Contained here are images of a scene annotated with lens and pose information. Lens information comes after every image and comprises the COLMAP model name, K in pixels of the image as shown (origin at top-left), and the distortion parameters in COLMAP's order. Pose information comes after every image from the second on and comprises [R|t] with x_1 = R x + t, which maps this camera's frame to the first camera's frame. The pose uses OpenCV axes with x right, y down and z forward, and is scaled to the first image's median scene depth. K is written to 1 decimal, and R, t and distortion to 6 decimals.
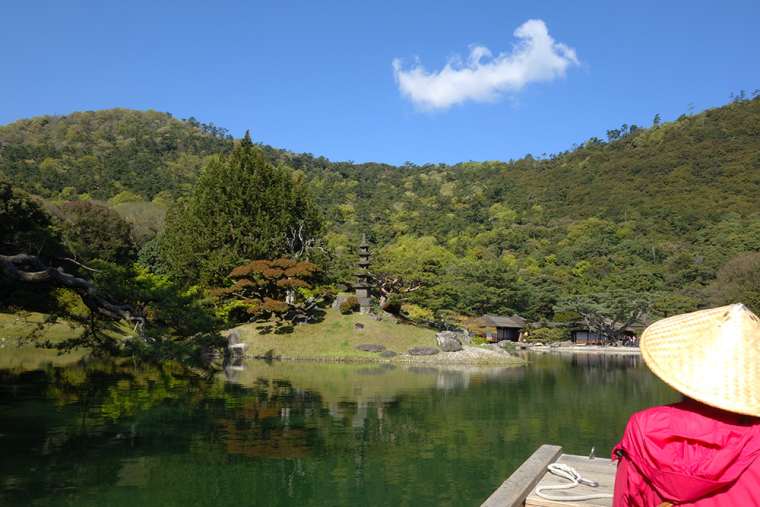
lens RADIAL K [[603.8, 0, 377.1], [0, 603.8, 256.0], [0, 0, 1]] dist [0.003893, -0.006072]
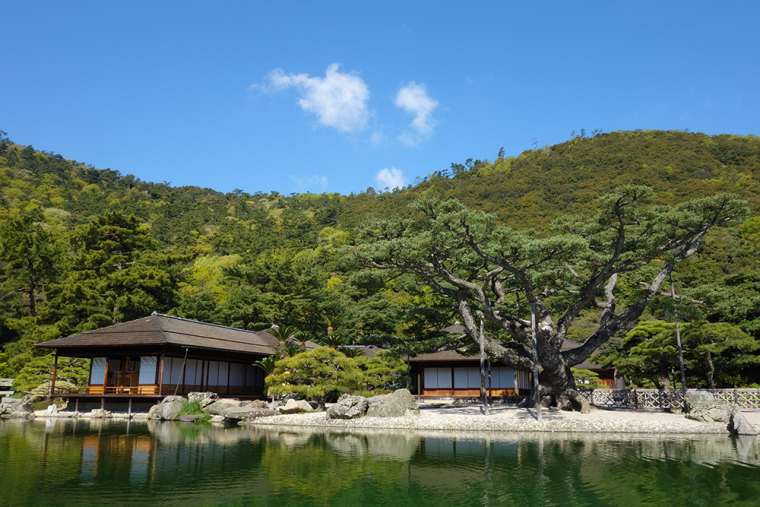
lens RADIAL K [[603.8, 0, 380.9], [0, 603.8, 254.2], [0, 0, 1]] dist [0.003893, -0.006072]
pose [[0.966738, 0.041140, 0.252437, 0.061234], [-0.018208, 0.995545, -0.092517, 0.027007], [-0.255119, 0.084844, 0.963180, 0.189928]]
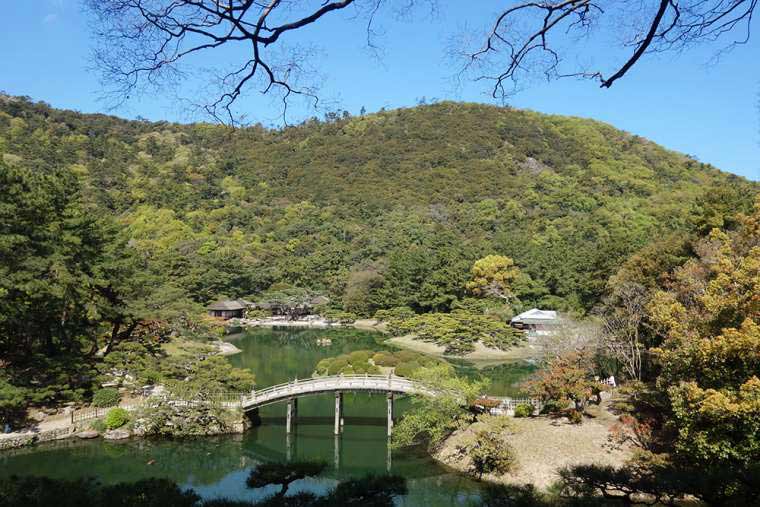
lens RADIAL K [[606.2, 0, 378.1], [0, 606.2, 252.9], [0, 0, 1]] dist [0.005799, 0.009334]
pose [[0.903651, 0.007073, 0.428212, -0.038003], [-0.046510, 0.995571, 0.081705, -0.051793], [-0.425737, -0.093749, 0.899977, -0.173113]]
